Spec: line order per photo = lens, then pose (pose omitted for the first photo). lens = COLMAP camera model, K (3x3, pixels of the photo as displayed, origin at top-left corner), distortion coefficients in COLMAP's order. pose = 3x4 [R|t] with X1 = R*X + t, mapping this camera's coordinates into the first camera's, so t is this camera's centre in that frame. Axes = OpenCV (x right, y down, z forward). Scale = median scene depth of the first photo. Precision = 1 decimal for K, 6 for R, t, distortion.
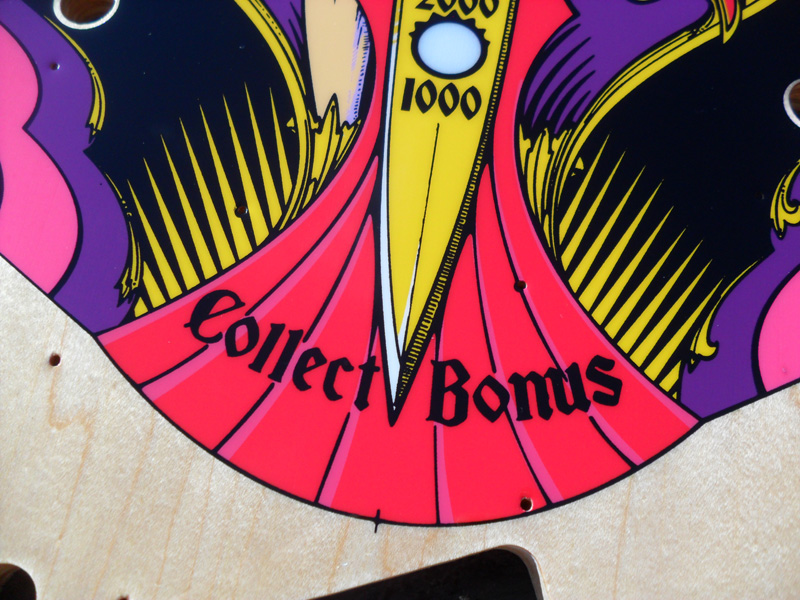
lens RADIAL K [[836.5, 0, 404.7], [0, 836.5, 288.4], [0, 0, 1]] dist [-0.216458, 0.282780]
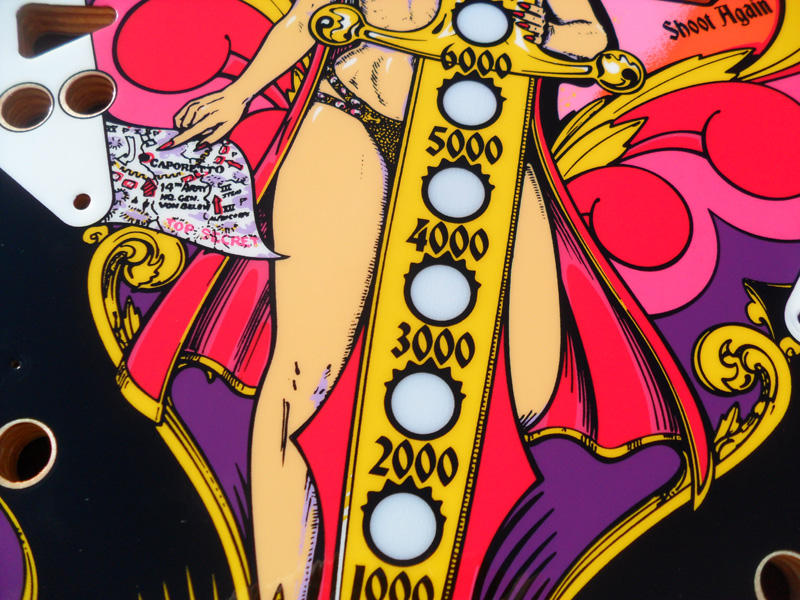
lens RADIAL K [[836.5, 0, 404.7], [0, 836.5, 288.4], [0, 0, 1]] dist [-0.216458, 0.282780]
pose [[0.999726, 0.020067, 0.012085, 0.040414], [-0.019569, 0.999009, -0.039969, -0.541298], [-0.012875, 0.039721, 0.999128, 0.045046]]
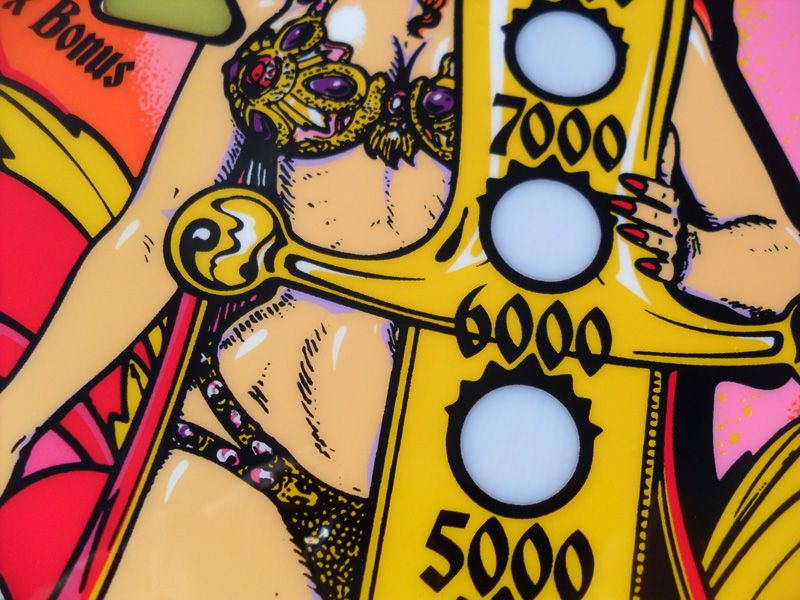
lens RADIAL K [[836.5, 0, 404.7], [0, 836.5, 288.4], [0, 0, 1]] dist [-0.216458, 0.282780]
pose [[0.999862, 0.016216, 0.003566, 0.066083], [-0.016266, 0.999764, 0.014389, -0.967190], [-0.003332, -0.014445, 0.999890, 0.701707]]
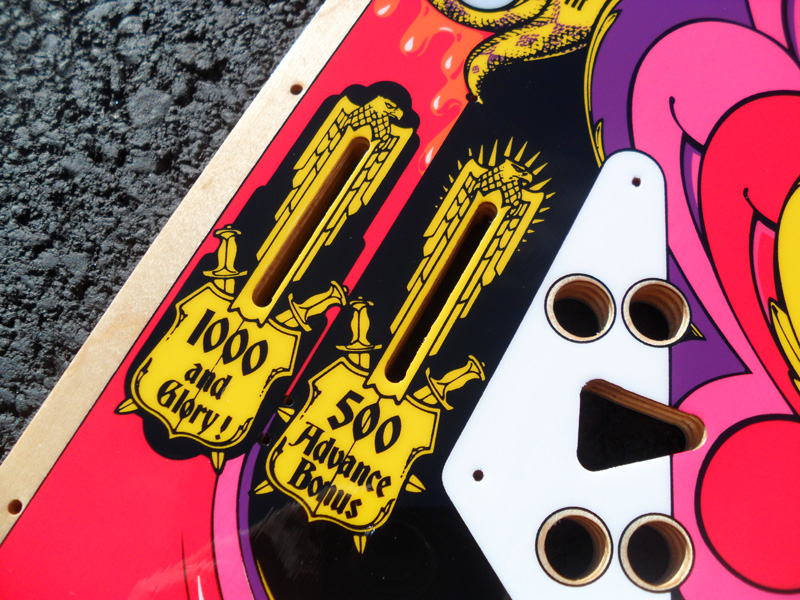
lens RADIAL K [[836.5, 0, 404.7], [0, 836.5, 288.4], [0, 0, 1]] dist [-0.216458, 0.282780]
pose [[0.934502, 0.334980, -0.120395, -0.665518], [-0.331866, 0.942222, 0.045647, -1.089073], [0.128730, -0.002702, 0.991676, 0.291045]]
